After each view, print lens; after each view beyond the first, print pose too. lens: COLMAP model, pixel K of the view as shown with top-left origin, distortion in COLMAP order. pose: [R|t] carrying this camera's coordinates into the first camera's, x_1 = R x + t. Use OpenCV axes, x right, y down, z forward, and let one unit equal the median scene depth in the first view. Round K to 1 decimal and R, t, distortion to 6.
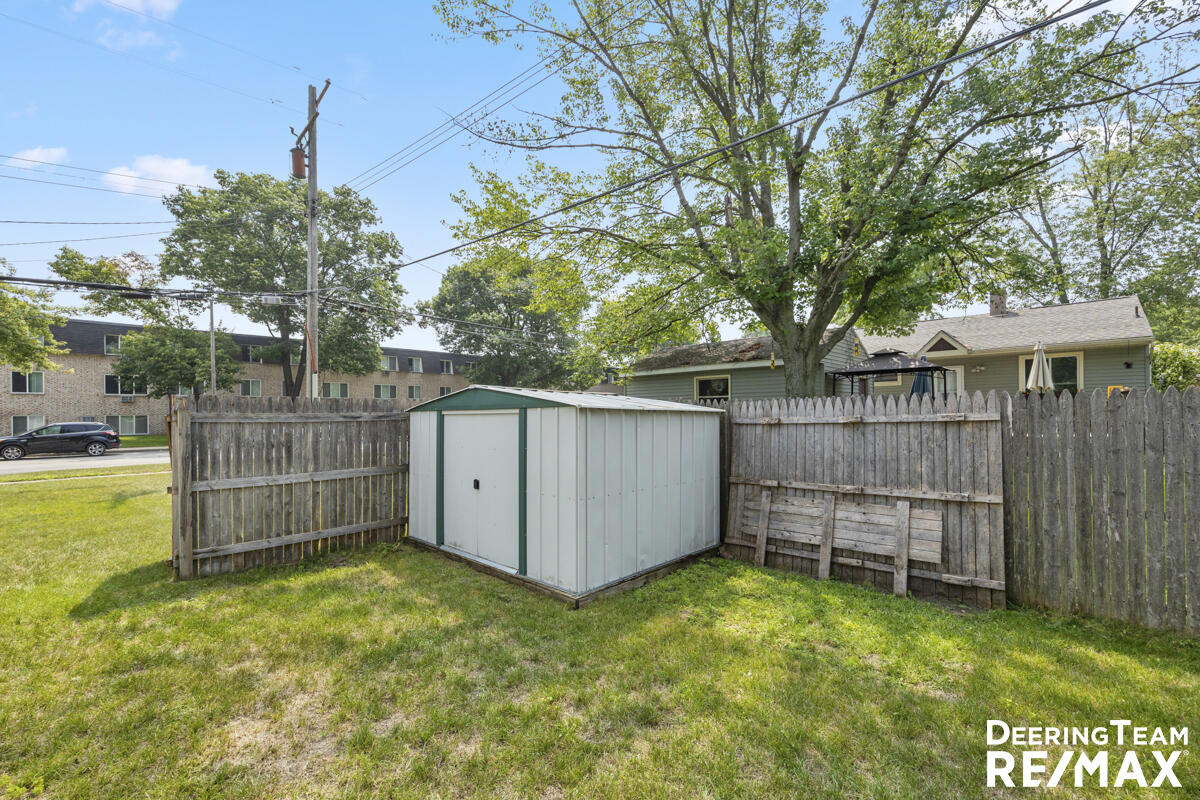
lens RADIAL K [[485.9, 0, 608.9], [0, 485.9, 416.2], [0, 0, 1]] dist [-0.002549, 0.000065]
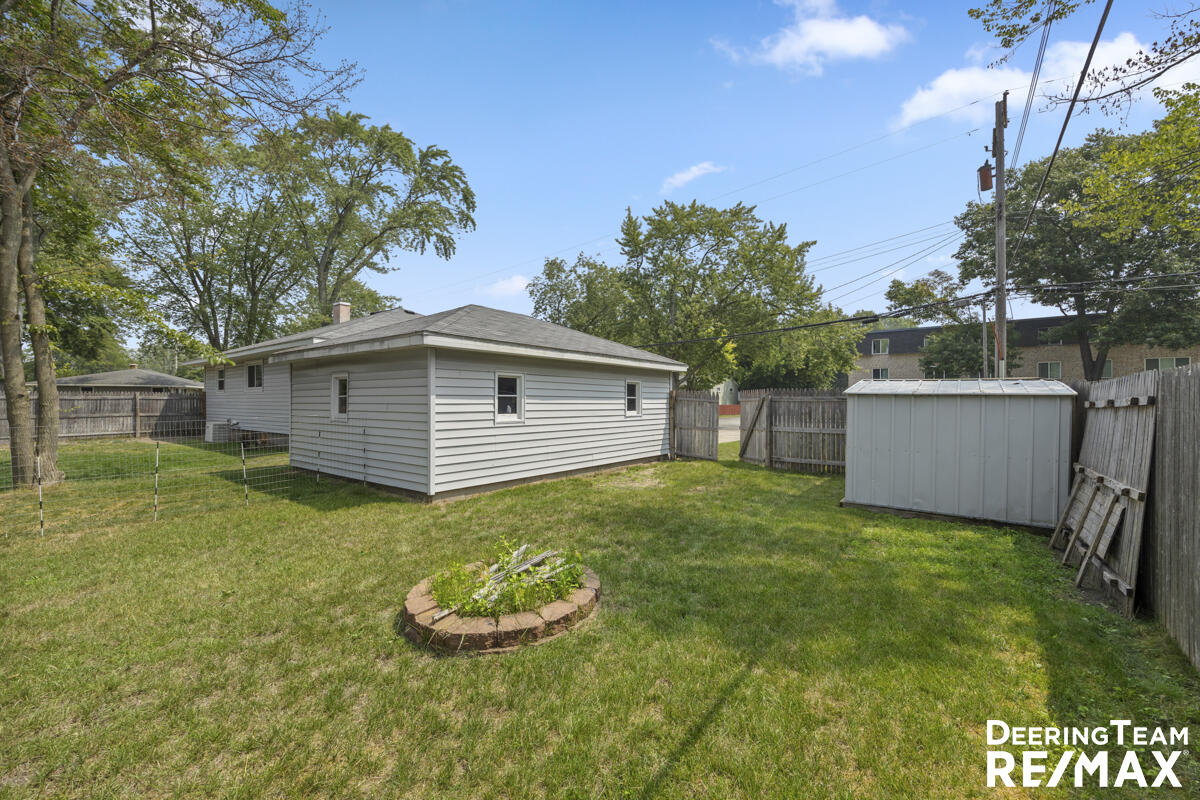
lens RADIAL K [[485.9, 0, 599.4], [0, 485.9, 400.6], [0, 0, 1]] dist [-0.002549, 0.000065]
pose [[0.106481, 0.011795, -0.994245, 1.071767], [-0.010205, 0.999890, 0.010769, -0.002586], [0.994262, 0.009000, 0.106589, -0.050012]]
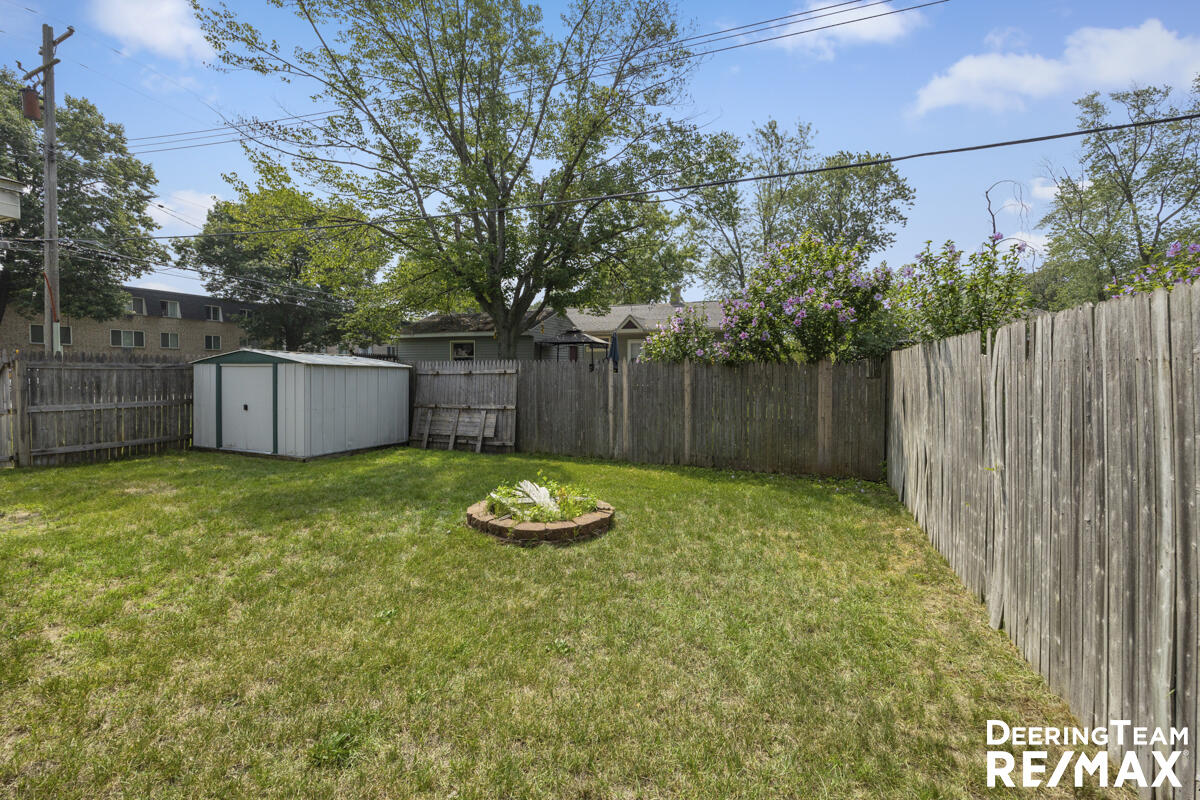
lens RADIAL K [[485.9, 0, 605.6], [0, 485.9, 389.1], [0, 0, 1]] dist [-0.002549, 0.000065]
pose [[0.936849, 0.002430, 0.349727, 0.266542], [-0.014227, 0.999413, 0.031165, 0.004843], [-0.349446, -0.034172, 0.936333, -0.872645]]
